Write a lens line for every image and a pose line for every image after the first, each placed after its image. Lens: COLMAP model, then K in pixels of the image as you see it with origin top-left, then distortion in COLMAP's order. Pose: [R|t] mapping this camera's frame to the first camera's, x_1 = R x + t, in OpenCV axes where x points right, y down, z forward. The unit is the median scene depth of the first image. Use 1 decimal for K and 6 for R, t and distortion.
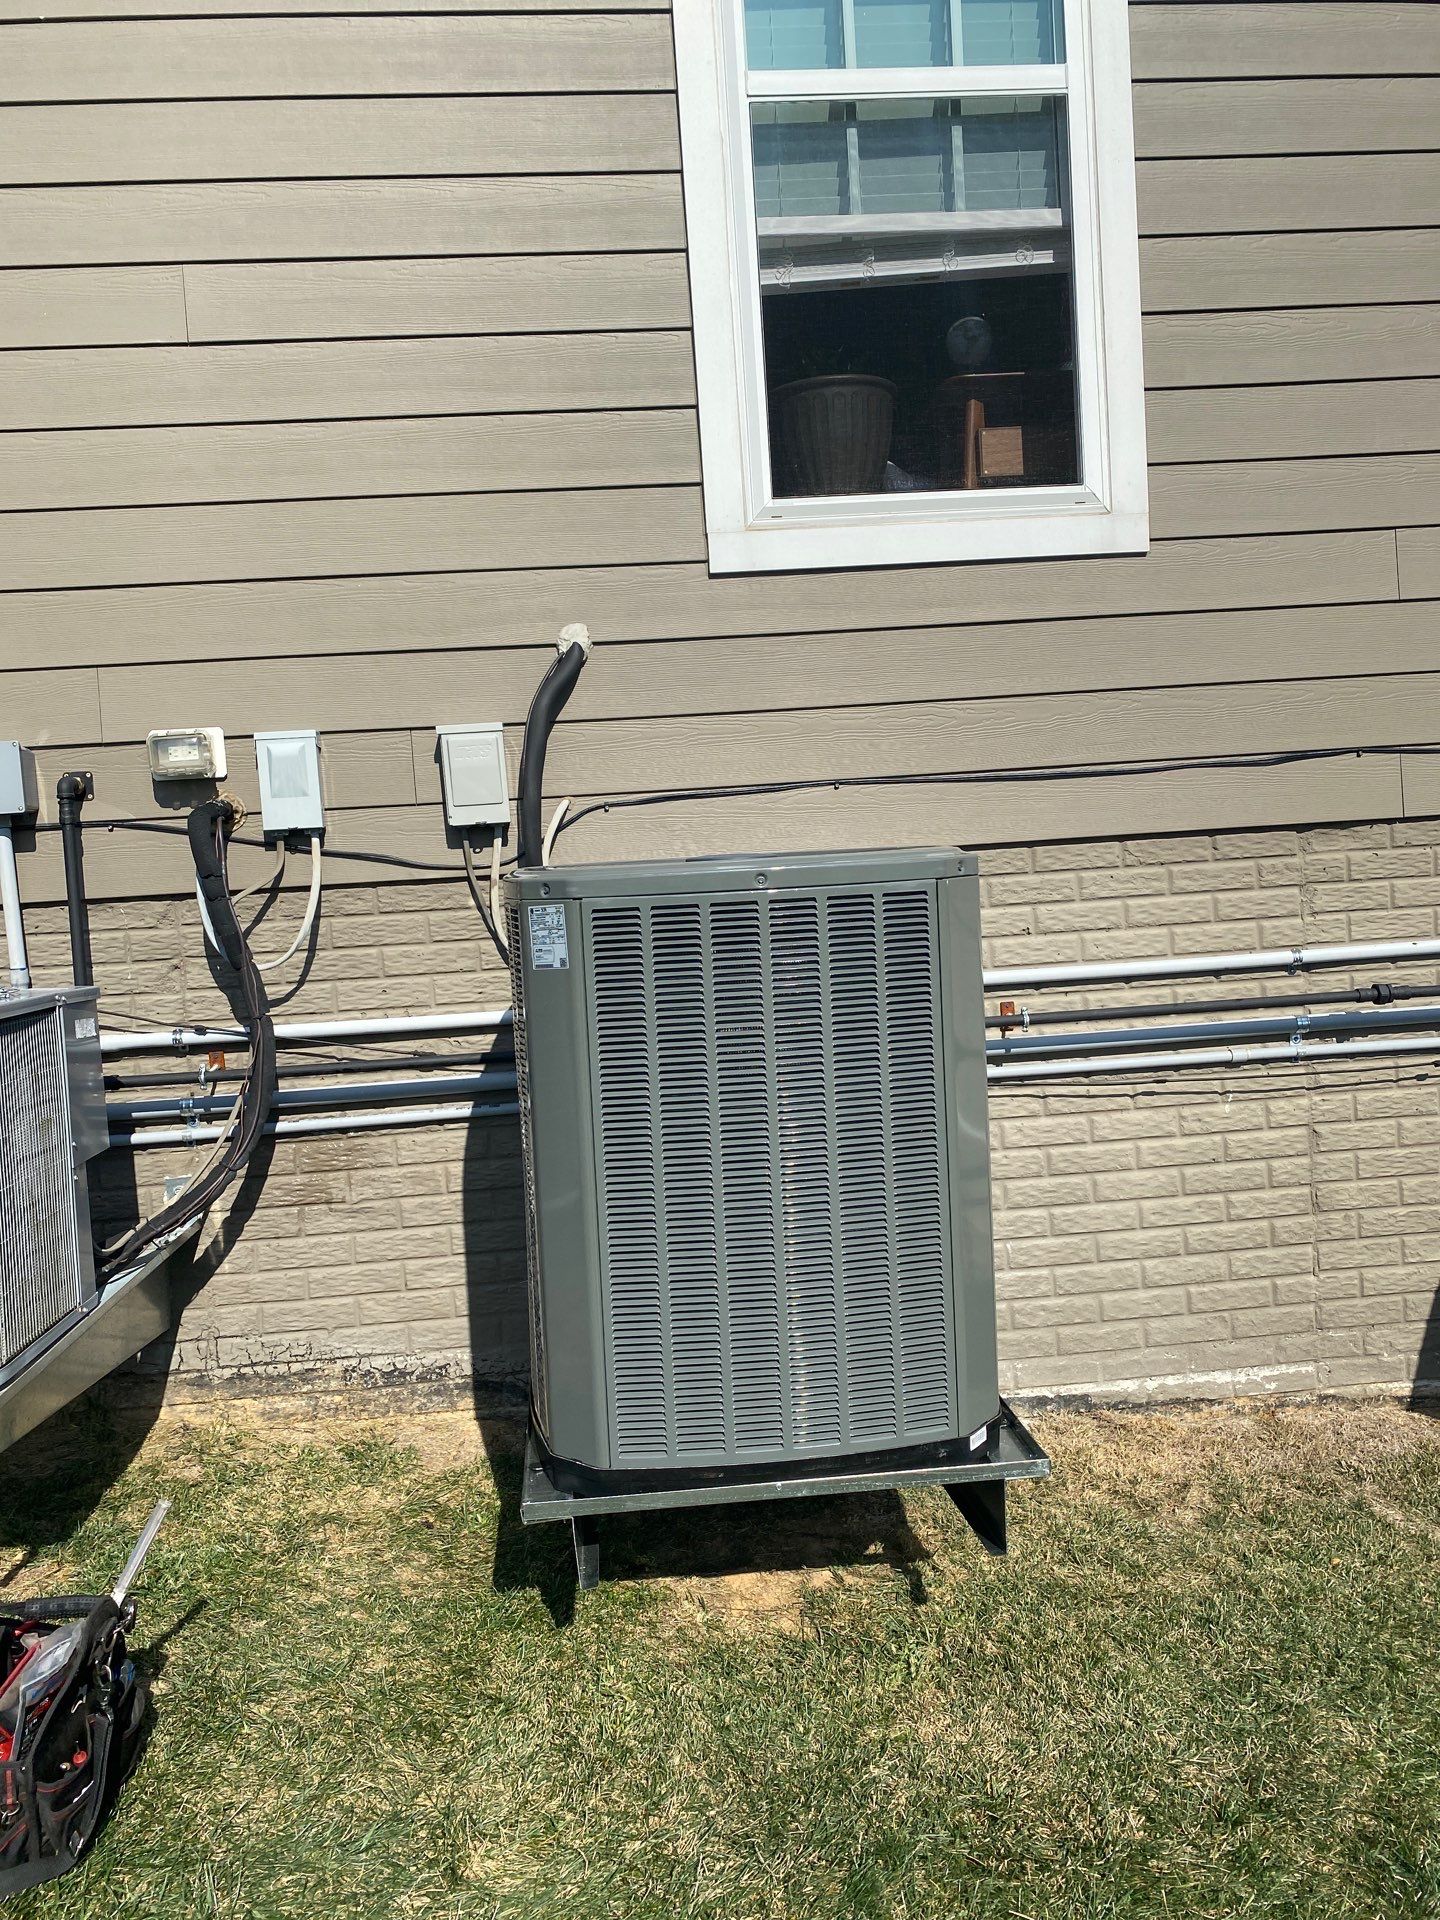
lens RADIAL K [[1471.8, 0, 700.9], [0, 1471.8, 958.8], [0, 0, 1]] dist [-0.010196, -0.002250]
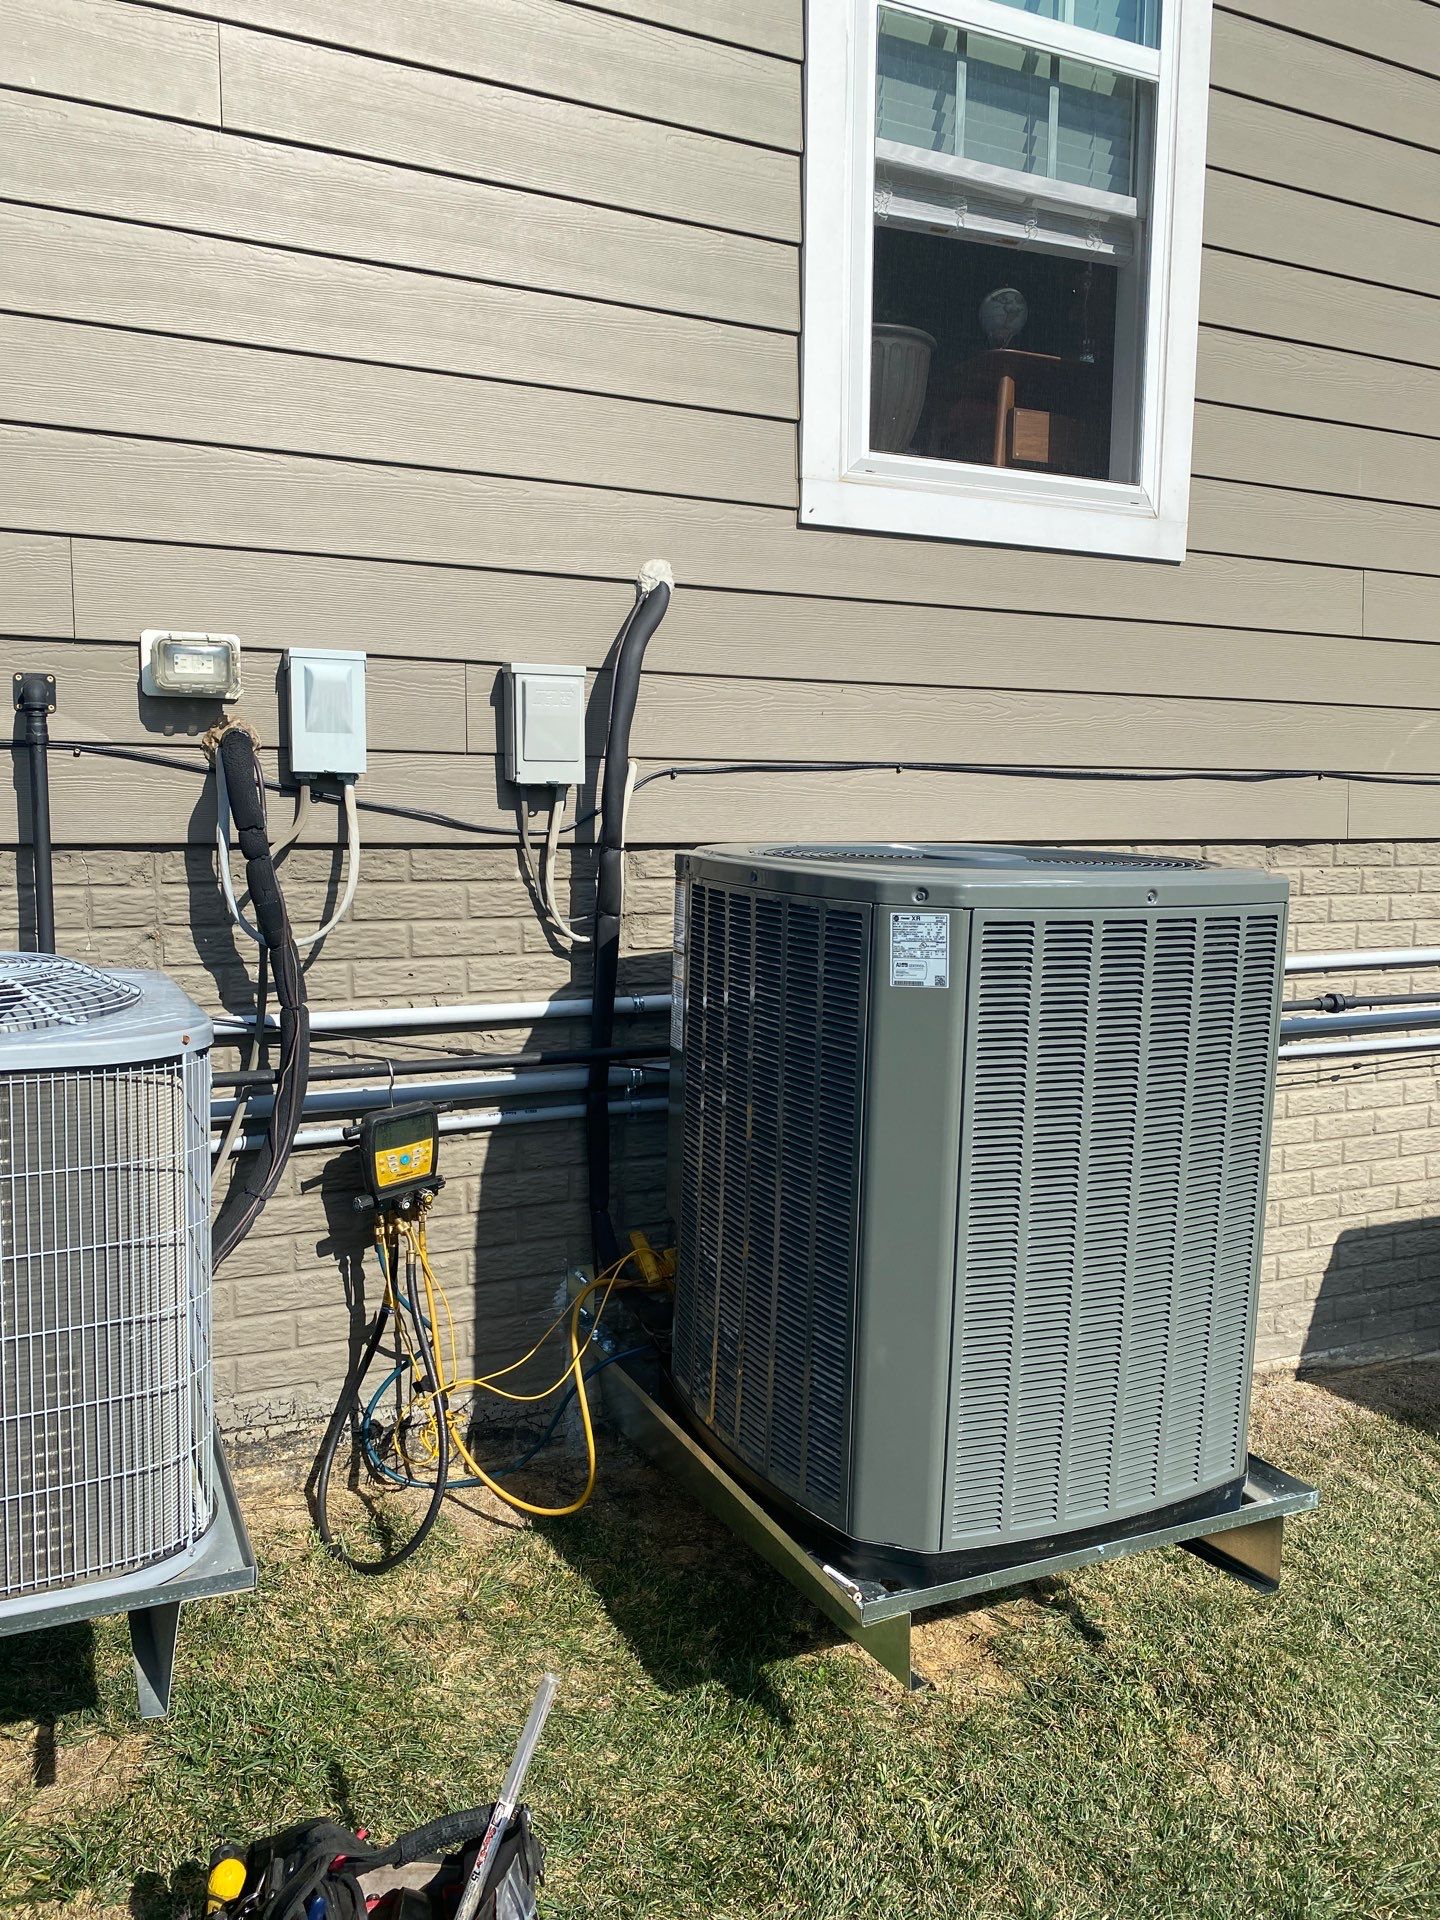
lens RADIAL K [[1471.8, 0, 719.5], [0, 1471.8, 956.5], [0, 0, 1]] dist [-0.010196, -0.002250]
pose [[0.931194, 0.033392, 0.362992, -0.355238], [-0.047117, 0.998468, 0.029023, -0.020652], [-0.361466, -0.044129, 0.931340, 0.165460]]
